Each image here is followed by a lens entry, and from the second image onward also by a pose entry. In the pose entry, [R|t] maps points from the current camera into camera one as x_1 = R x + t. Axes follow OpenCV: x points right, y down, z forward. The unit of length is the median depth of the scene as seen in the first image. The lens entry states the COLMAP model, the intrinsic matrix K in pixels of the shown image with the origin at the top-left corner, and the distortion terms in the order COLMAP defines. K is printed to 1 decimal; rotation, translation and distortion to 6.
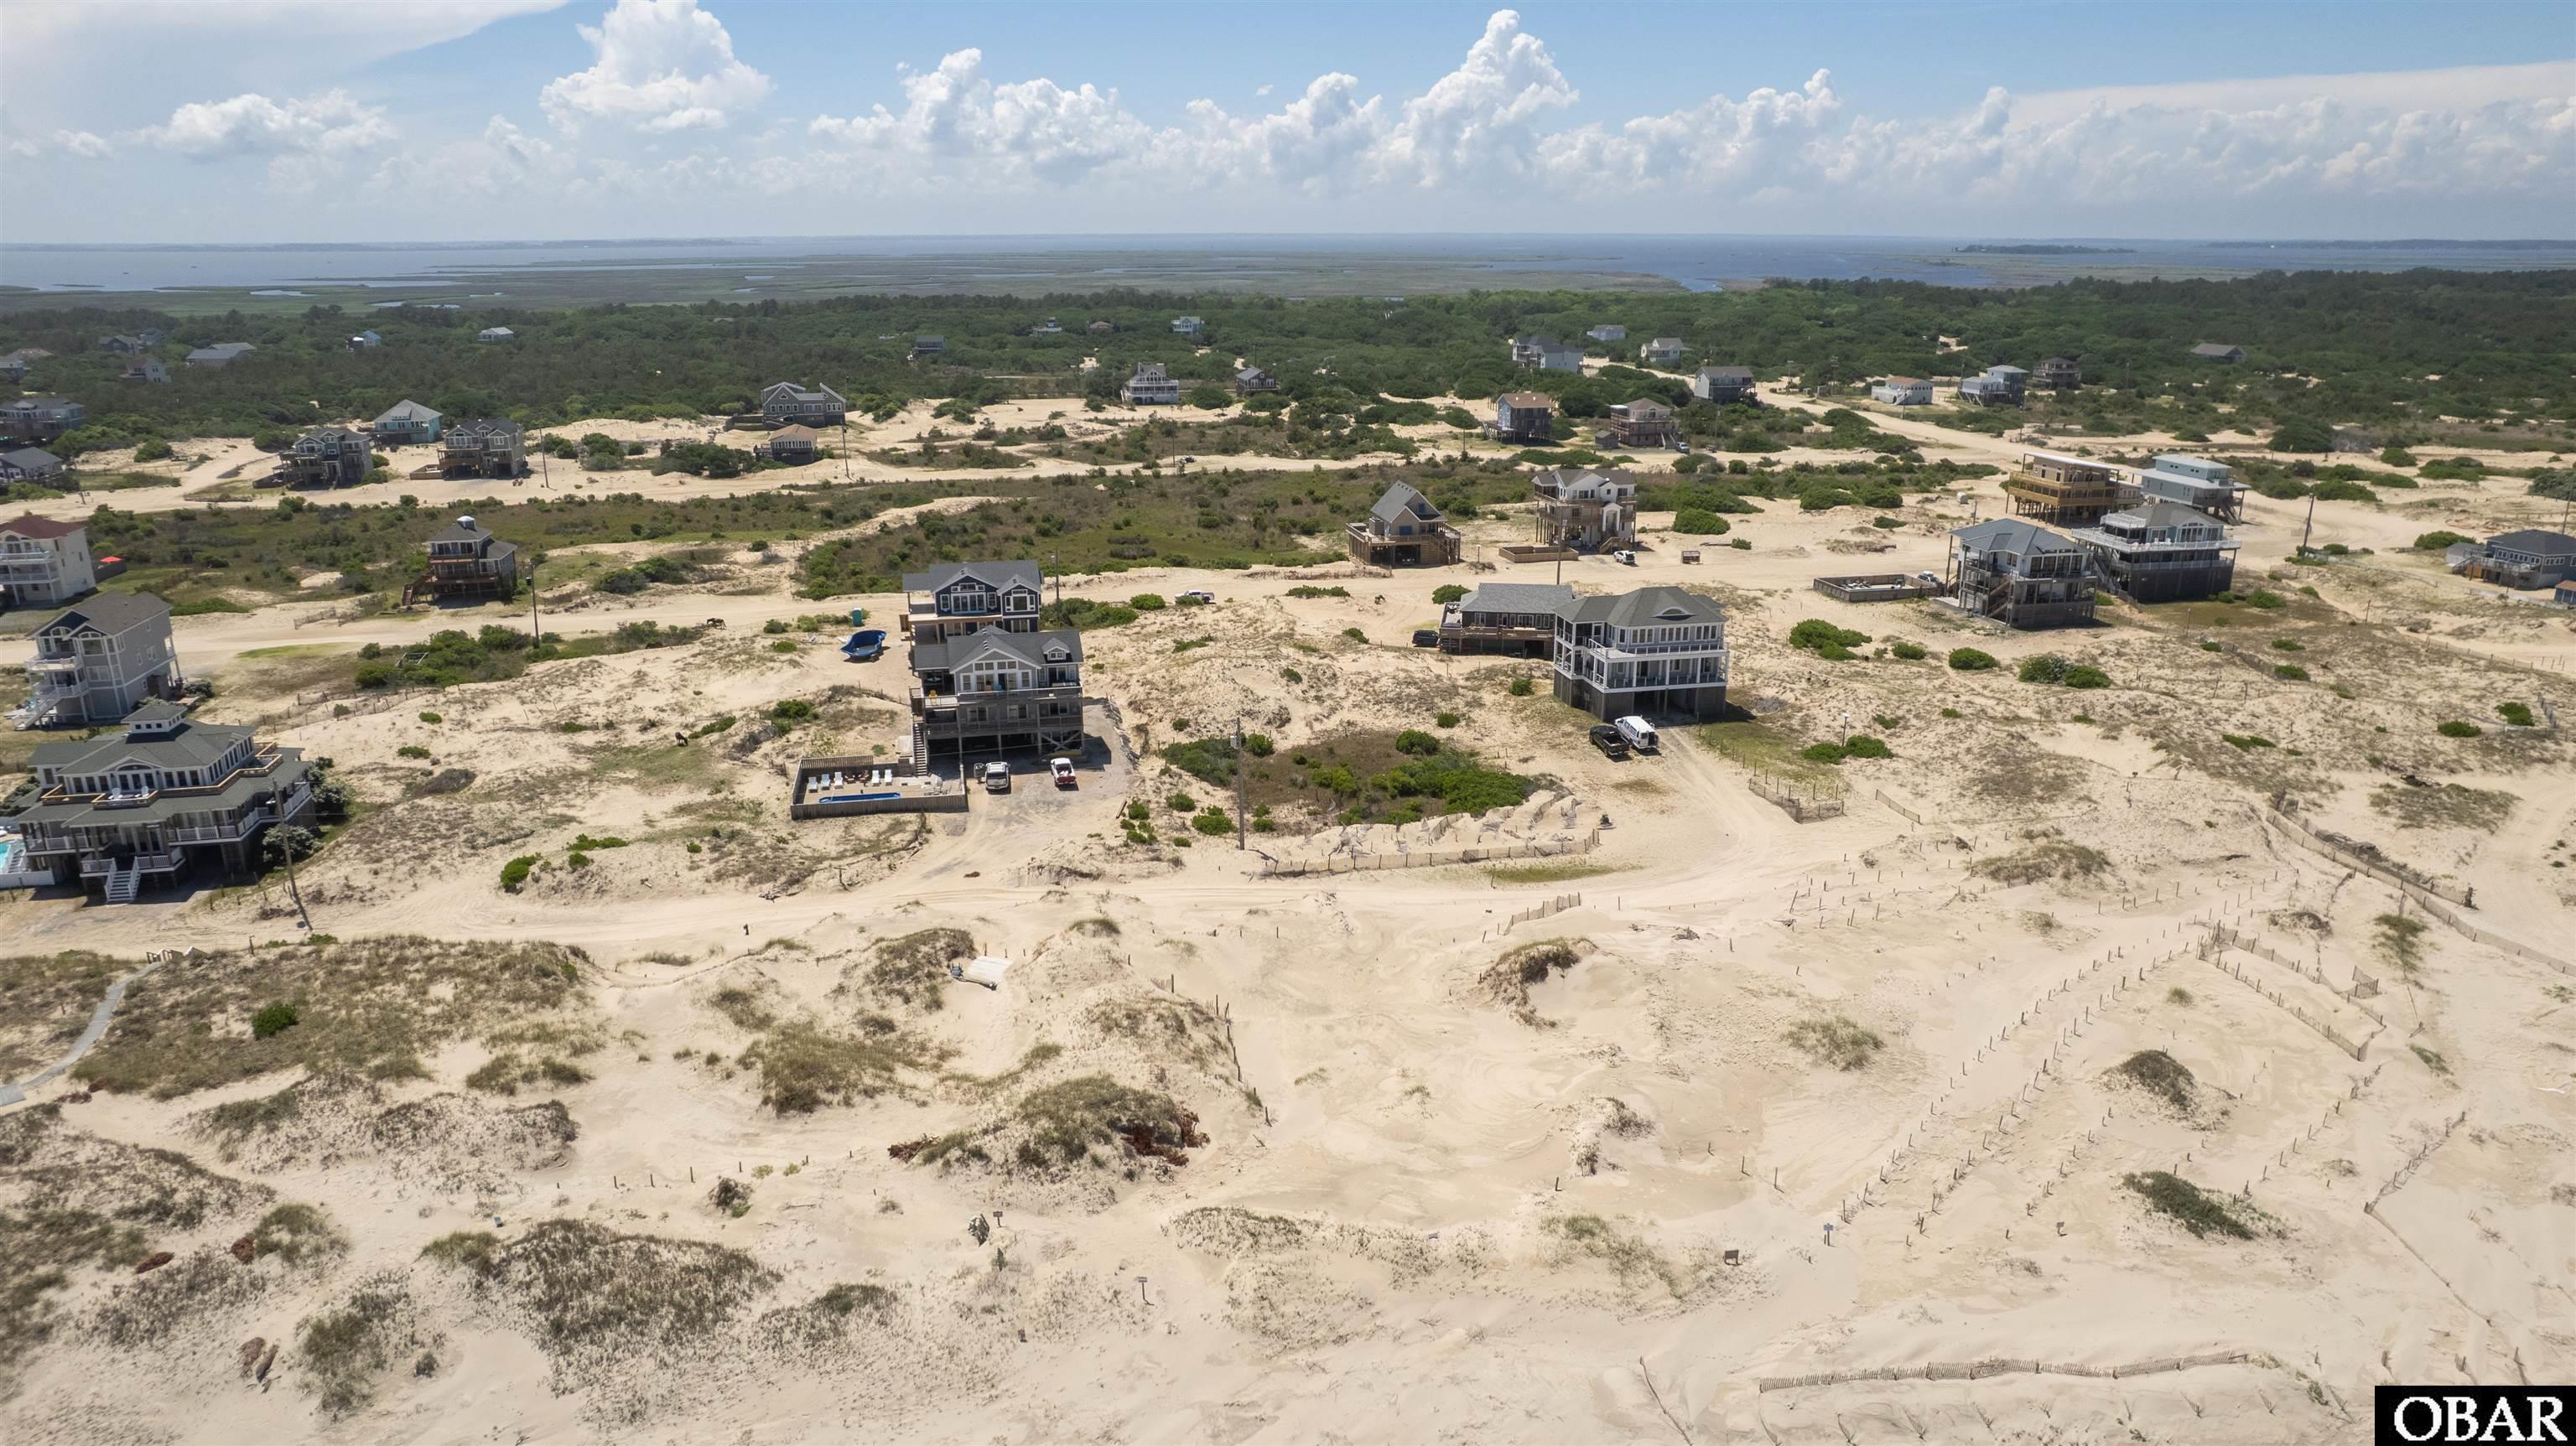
lens RADIAL K [[1664.4, 0, 1278.4], [0, 1664.4, 731.1], [0, 0, 1]] dist [-0.071885, 0.058150]
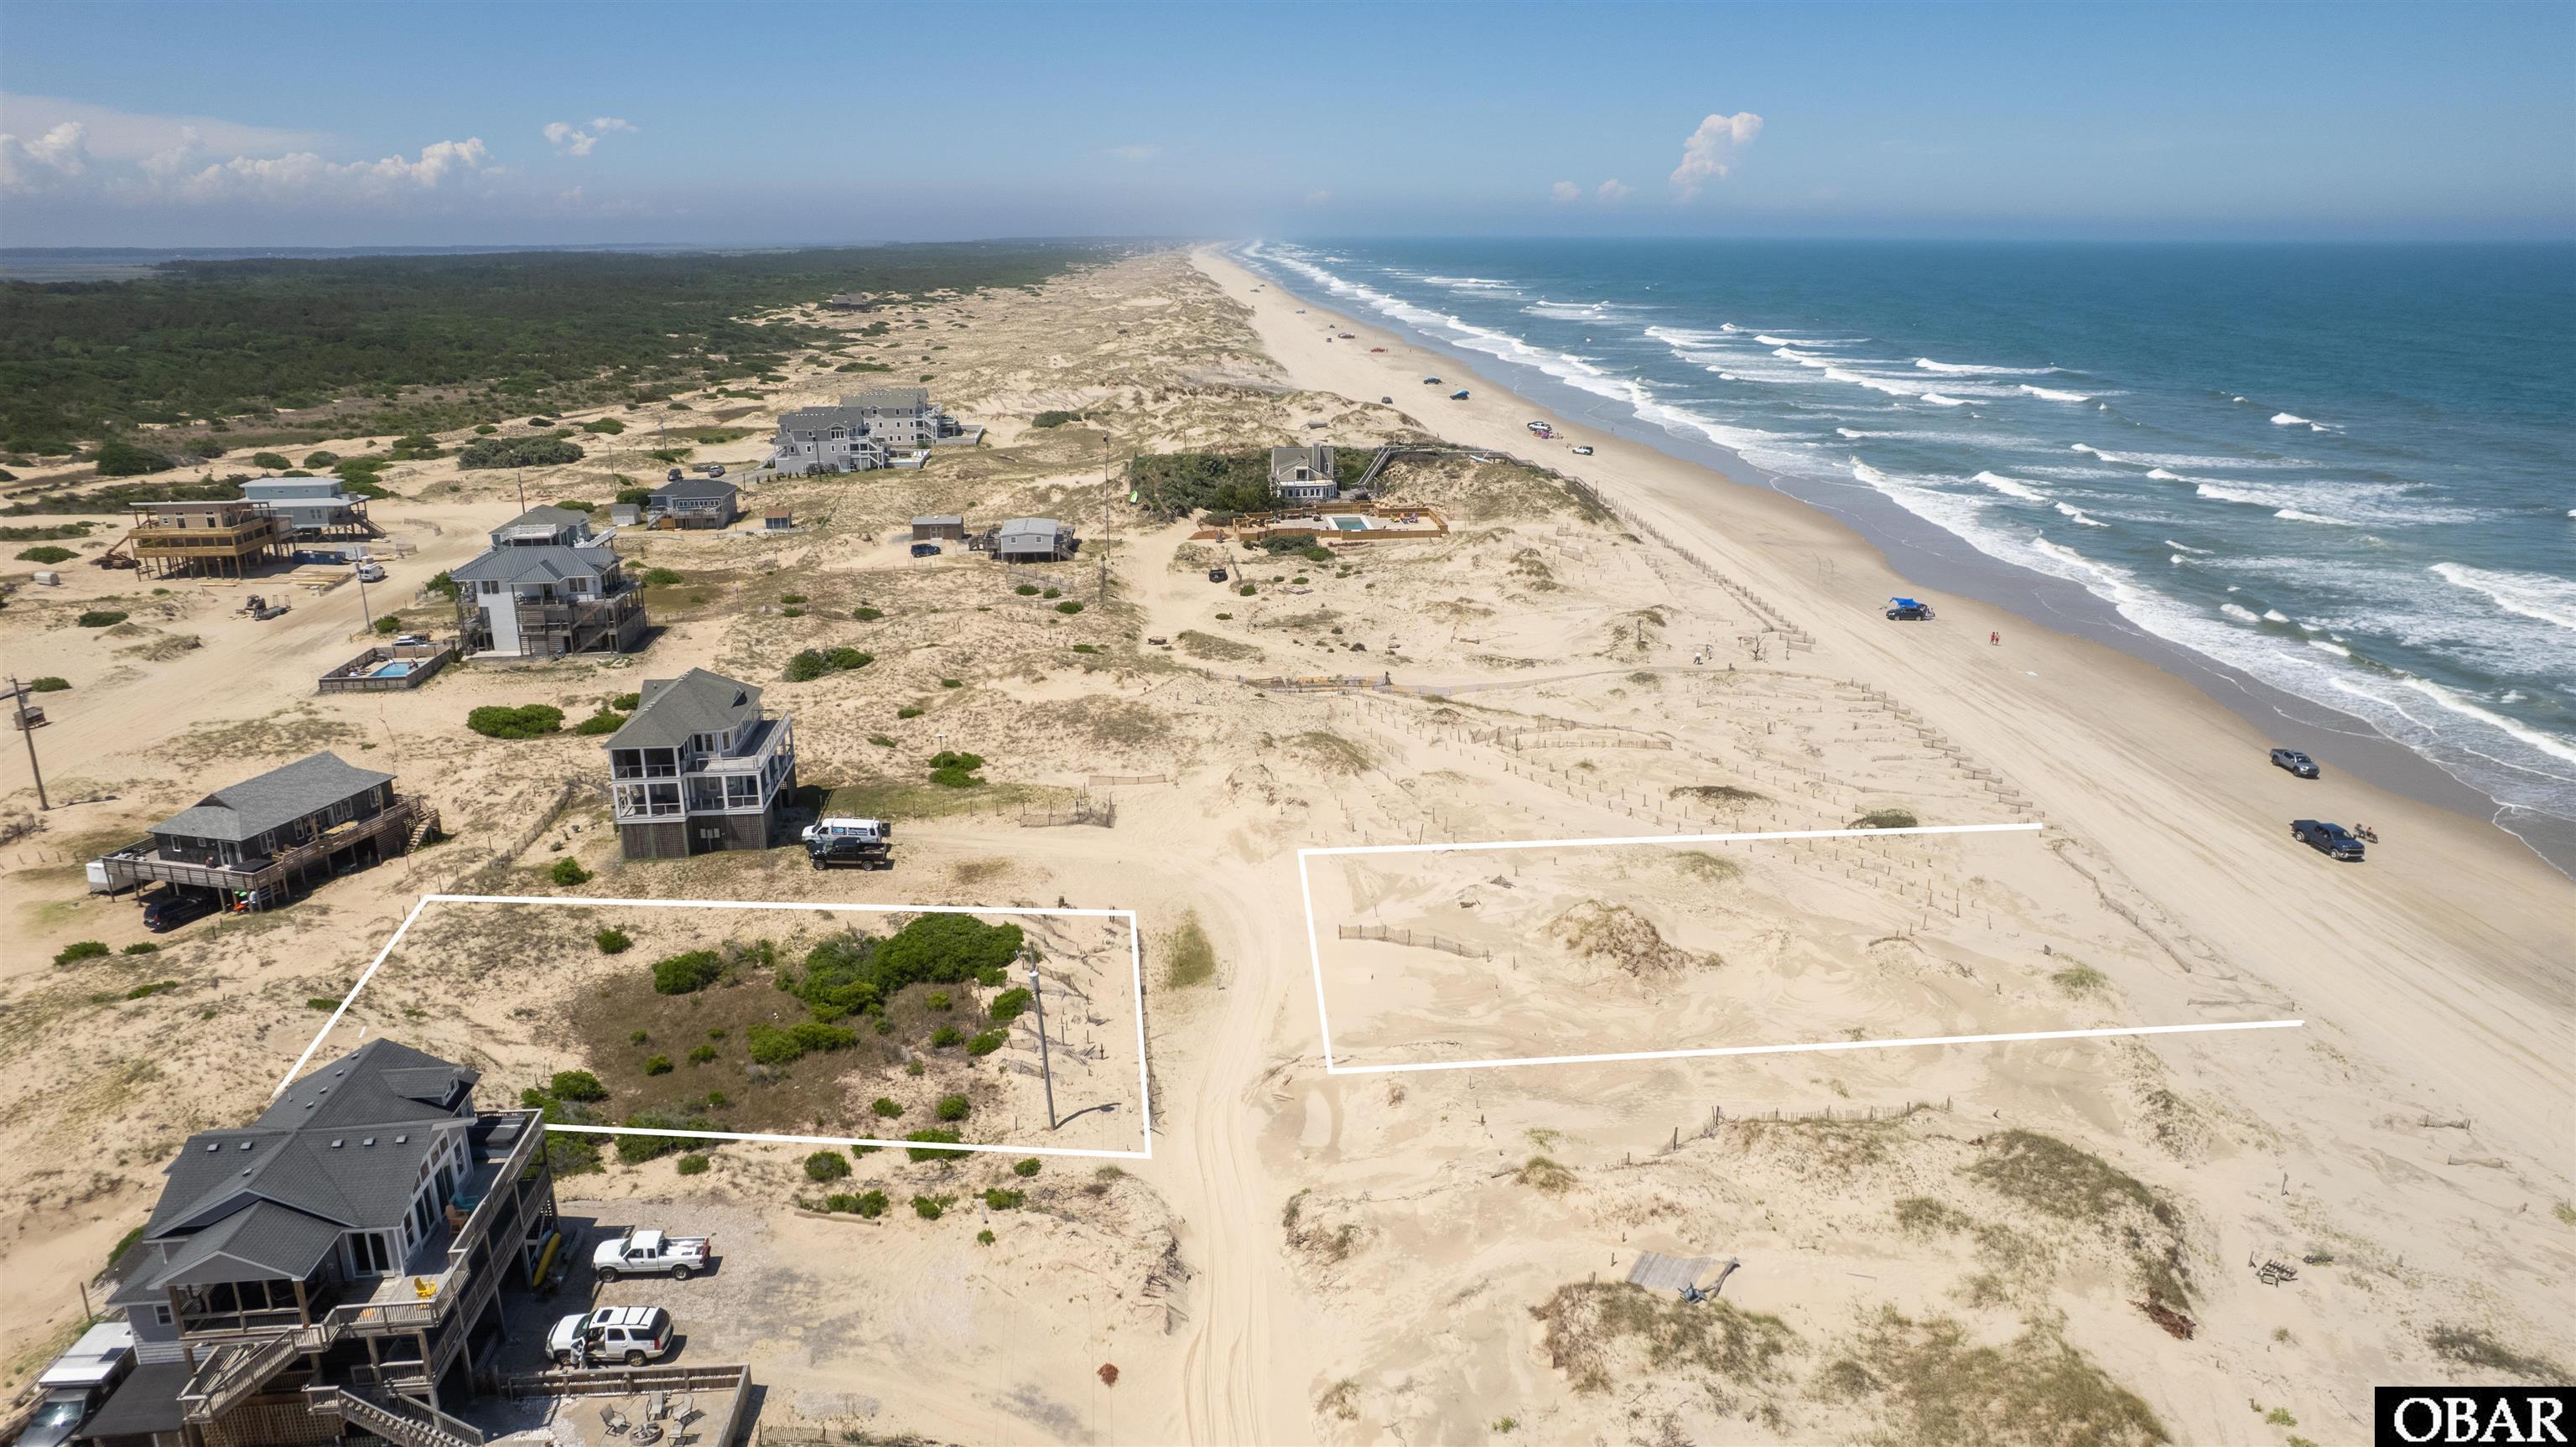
lens RADIAL K [[1656.8, 0, 1284.6], [0, 1656.8, 732.4], [0, 0, 1]] dist [-0.078175, 0.069661]
pose [[0.110219, -0.287680, 0.951363, -0.530786], [0.291893, 0.924355, 0.245696, -0.188312], [-0.950079, 0.250616, 0.185854, 0.670282]]
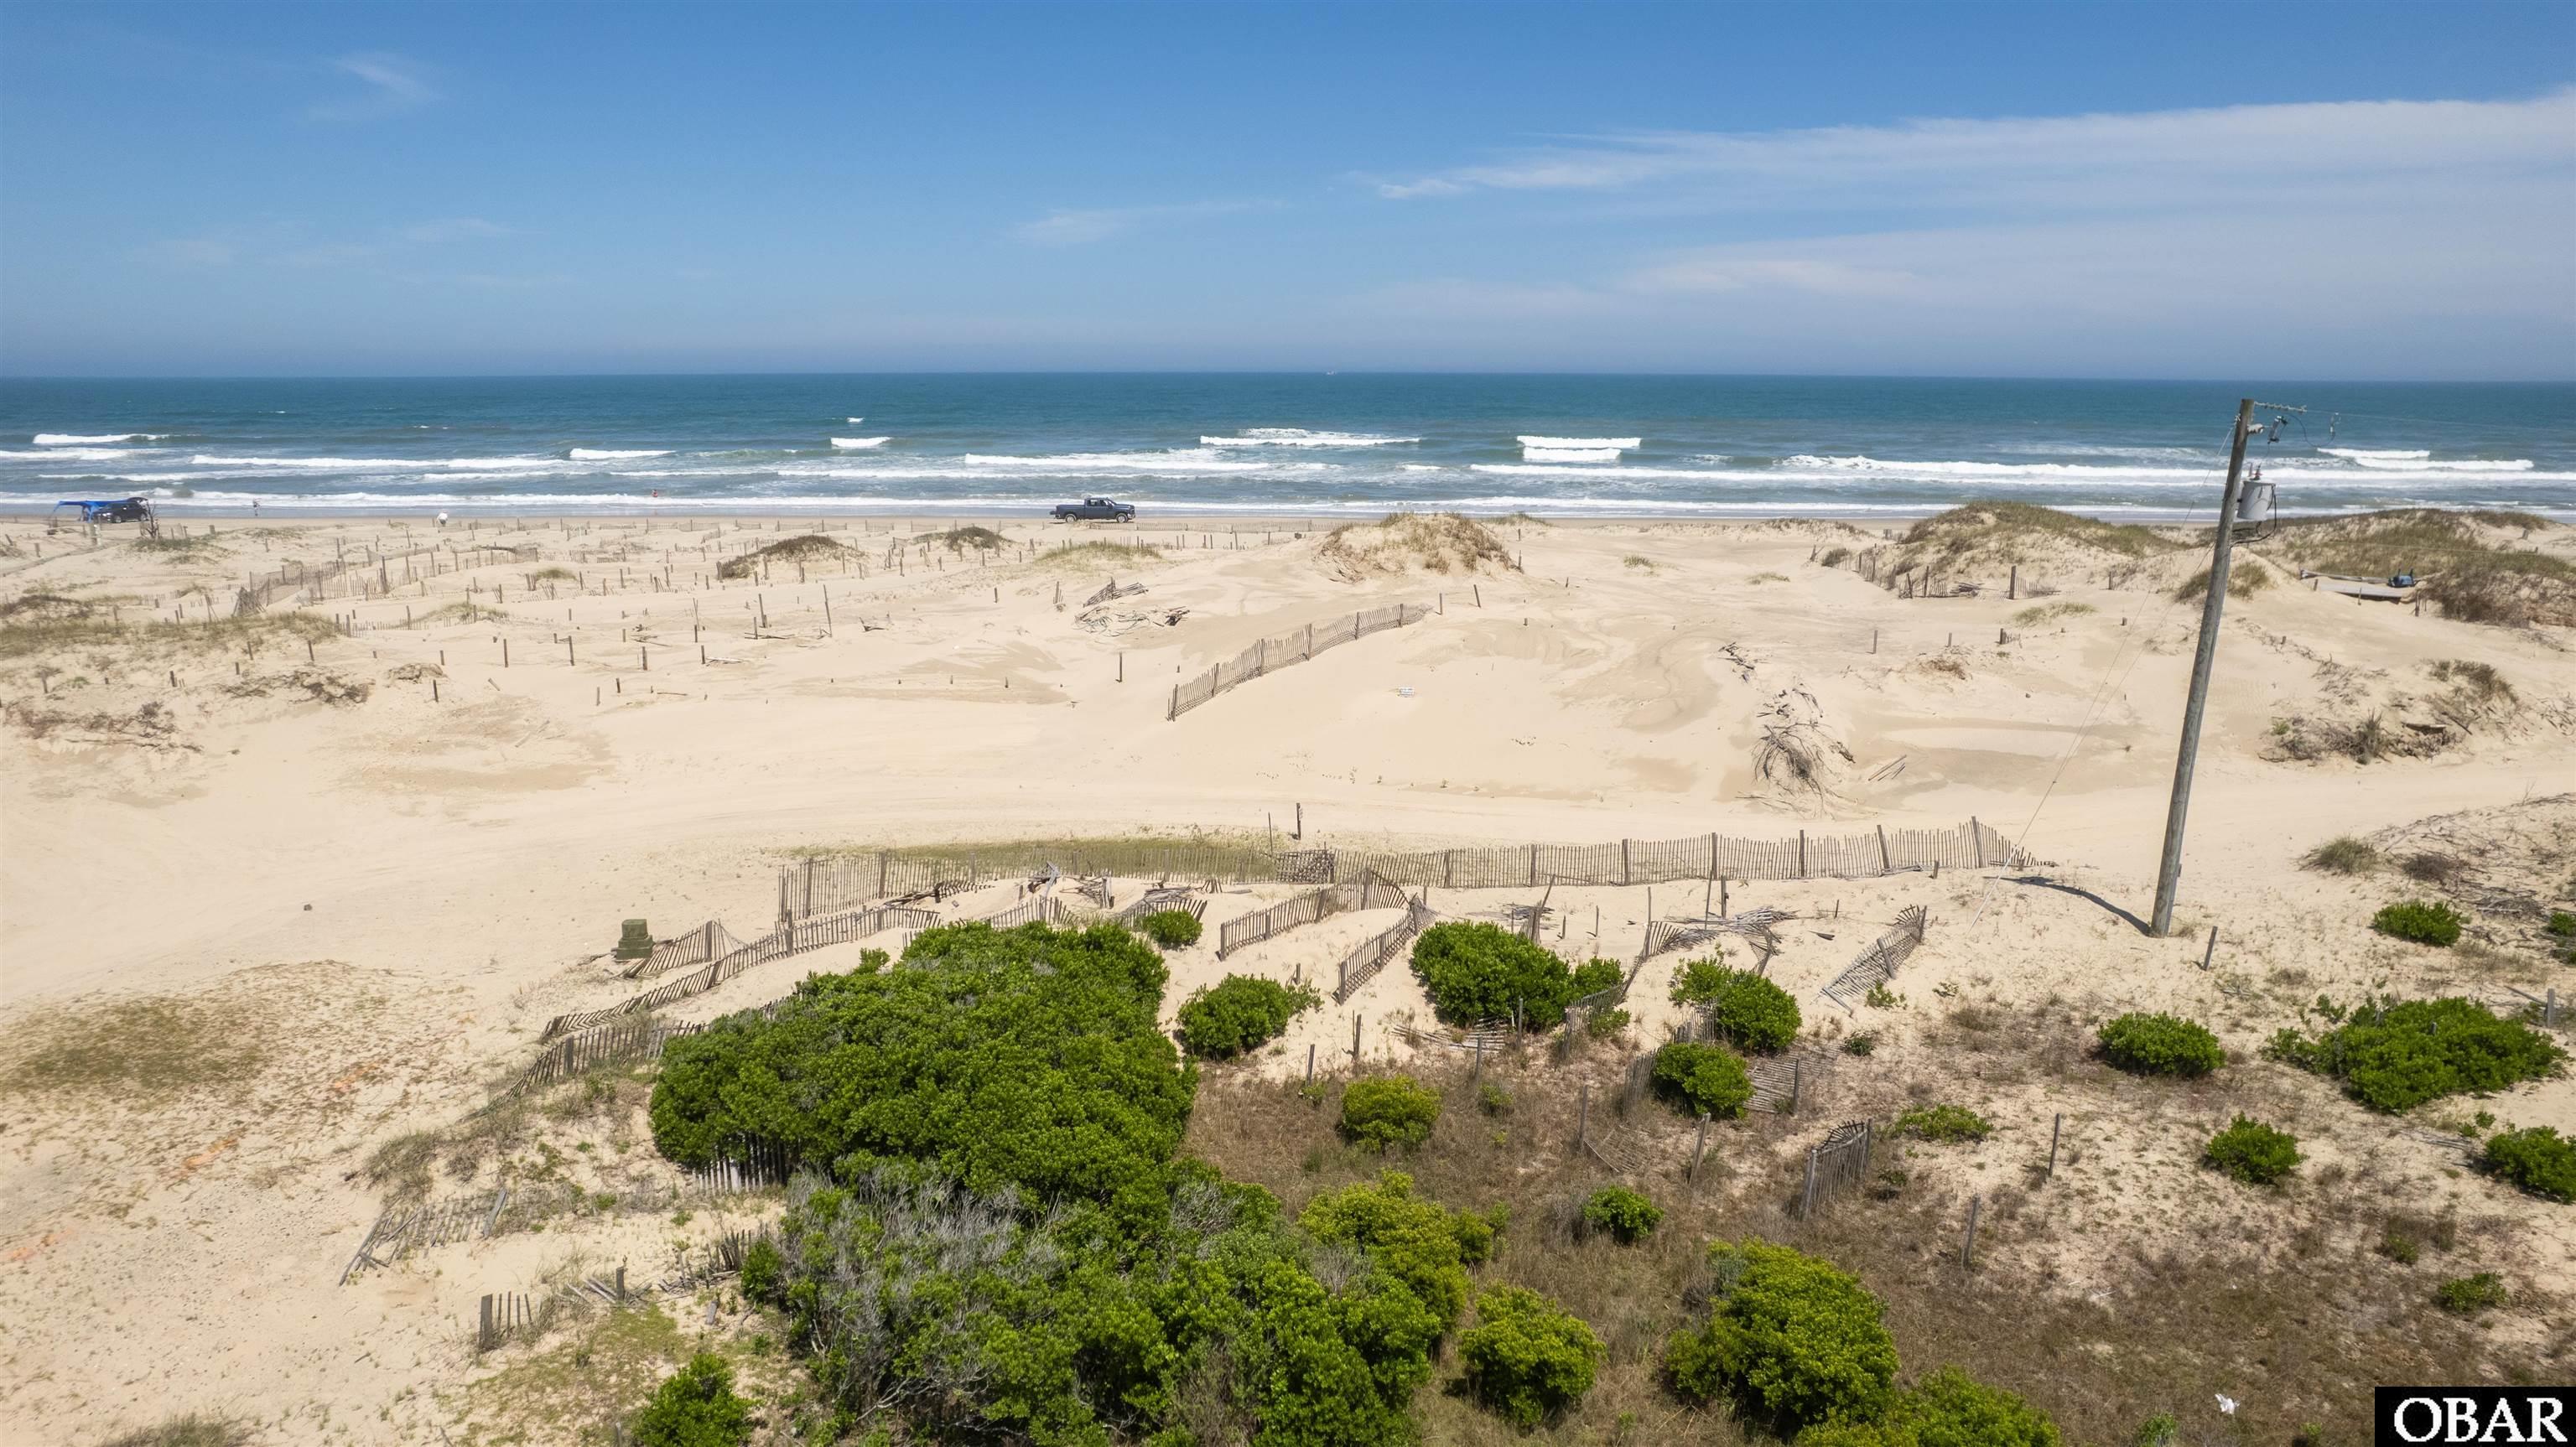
lens RADIAL K [[1644.4, 0, 1287.6], [0, 1644.4, 752.7], [0, 0, 1]] dist [-0.080137, 0.076199]
pose [[-0.979679, -0.045389, 0.195368, 0.056622], [0.058459, 0.867147, 0.494609, -0.076290], [-0.191863, 0.495980, -0.846872, 1.095100]]
